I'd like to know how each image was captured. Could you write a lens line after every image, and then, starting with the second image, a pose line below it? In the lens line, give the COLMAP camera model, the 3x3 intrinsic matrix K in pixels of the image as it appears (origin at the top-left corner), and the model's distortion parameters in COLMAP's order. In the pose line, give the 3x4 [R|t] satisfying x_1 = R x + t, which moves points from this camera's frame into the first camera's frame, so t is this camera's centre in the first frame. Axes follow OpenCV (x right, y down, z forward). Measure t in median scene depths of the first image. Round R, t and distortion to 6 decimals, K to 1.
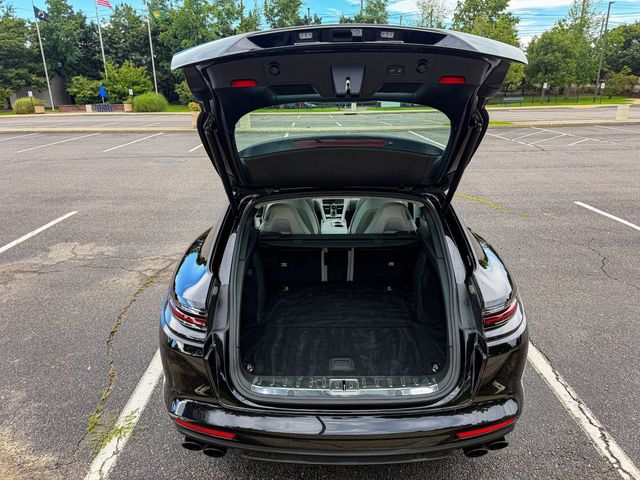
lens RADIAL K [[451.0, 0, 320.0], [0, 451.0, 240.0], [0, 0, 1]] dist [0.030268, -0.029627]
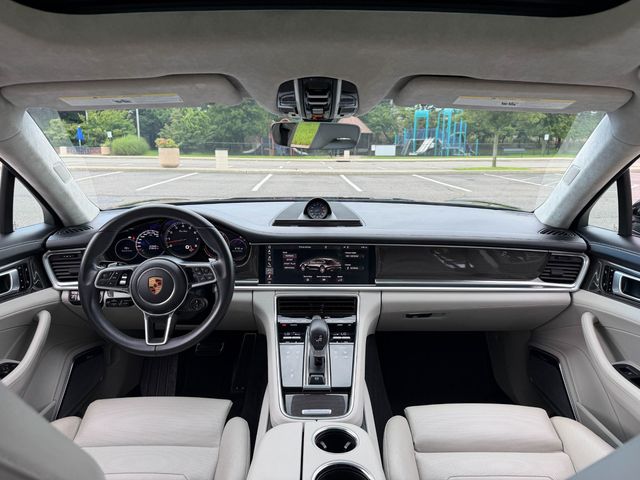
lens RADIAL K [[451.0, 0, 320.0], [0, 451.0, 240.0], [0, 0, 1]] dist [0.030268, -0.029627]
pose [[0.999672, 0.015917, 0.020072, 0.042660], [-0.013581, 0.993664, -0.111567, -0.162249], [-0.021720, 0.111258, 0.993554, 1.253040]]
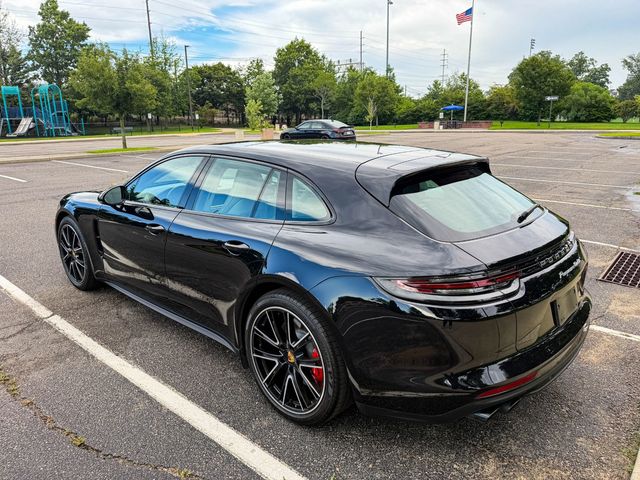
lens RADIAL K [[459.7, 0, 315.7], [0, 459.7, 237.0], [0, 0, 1]] dist [0.007411, -0.003820]
pose [[0.675581, -0.180454, 0.714862, -0.874626], [0.234592, 0.971807, 0.023613, -0.026207], [-0.698969, 0.151749, 0.698867, 0.387263]]
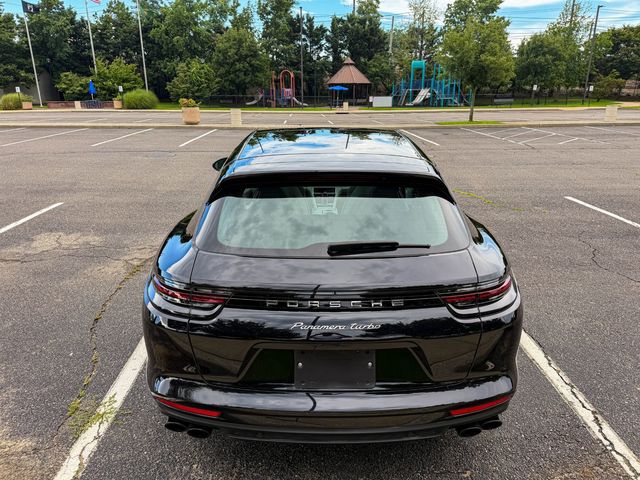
lens RADIAL K [[451.0, 0, 320.0], [0, 451.0, 240.0], [0, 0, 1]] dist [0.030268, -0.029627]
pose [[0.999786, 0.005682, 0.019872, 0.001687], [-0.005664, 0.999984, -0.000932, 0.035308], [-0.019877, 0.000819, 0.999802, 0.019681]]
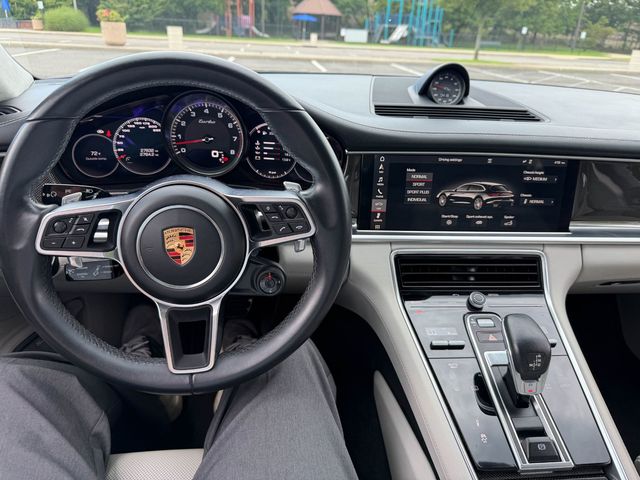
lens RADIAL K [[452.0, 0, 317.4], [0, 452.0, 243.7], [0, 0, 1]] dist [0.028140, -0.046823]
pose [[0.994056, 0.017095, 0.107515, -0.062540], [-0.029905, 0.992481, 0.118692, -0.189690], [-0.104678, -0.121201, 0.987093, 1.484671]]
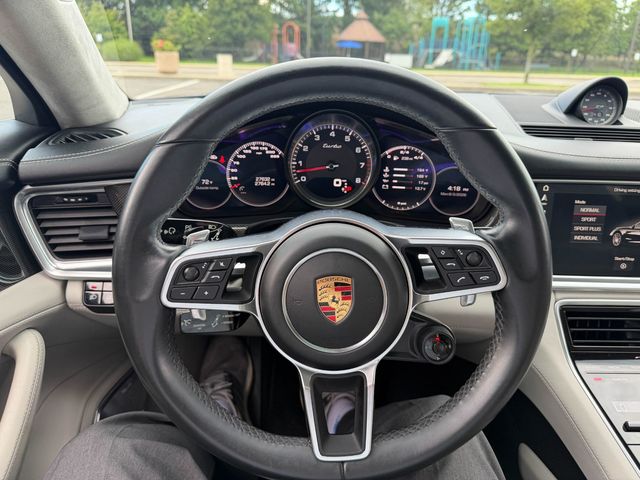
lens RADIAL K [[456.8, 0, 325.7], [0, 456.8, 240.4], [0, 0, 1]] dist [0.033860, -0.052365]
pose [[0.998785, 0.034052, 0.035617, -0.107010], [-0.036214, 0.997423, 0.061929, -0.193360], [-0.033417, -0.063143, 0.997445, 1.525415]]
